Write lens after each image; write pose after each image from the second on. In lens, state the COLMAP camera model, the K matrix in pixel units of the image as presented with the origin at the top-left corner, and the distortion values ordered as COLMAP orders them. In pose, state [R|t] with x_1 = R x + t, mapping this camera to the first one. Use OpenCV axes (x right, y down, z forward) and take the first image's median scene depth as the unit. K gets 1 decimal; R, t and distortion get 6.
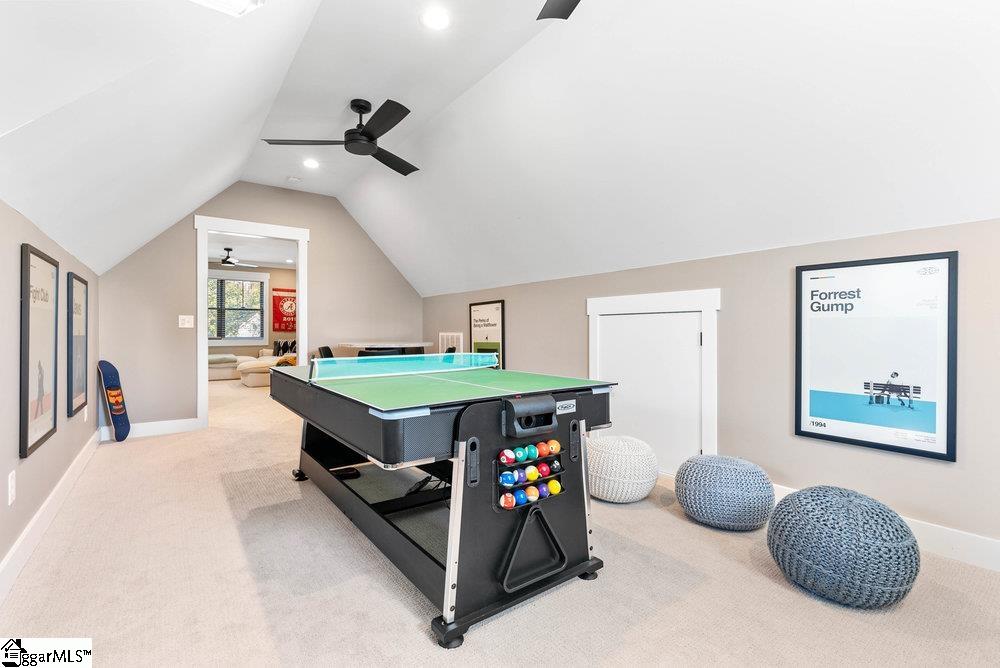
lens RADIAL K [[455.3, 0, 498.2], [0, 455.3, 329.8], [0, 0, 1]] dist [-0.009866, 0.001628]
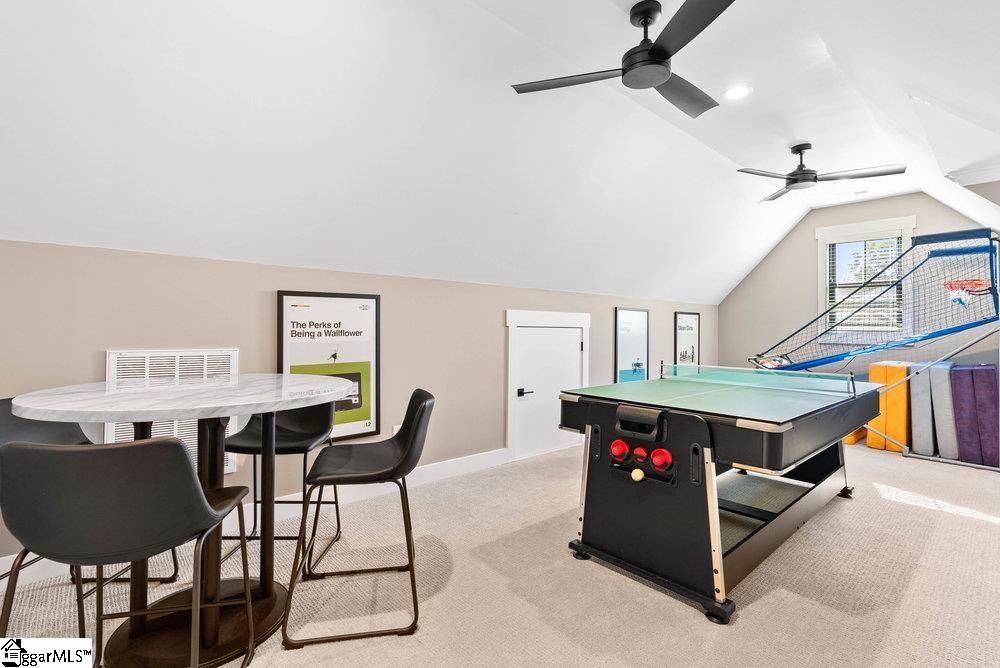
lens RADIAL K [[455.3, 0, 500.7], [0, 455.3, 339.1], [0, 0, 1]] dist [-0.009866, 0.001628]
pose [[-0.084666, 0.020105, 0.996207, -0.602731], [0.019581, 0.999637, -0.018510, 0.011386], [-0.996217, 0.017939, -0.085029, 0.819625]]
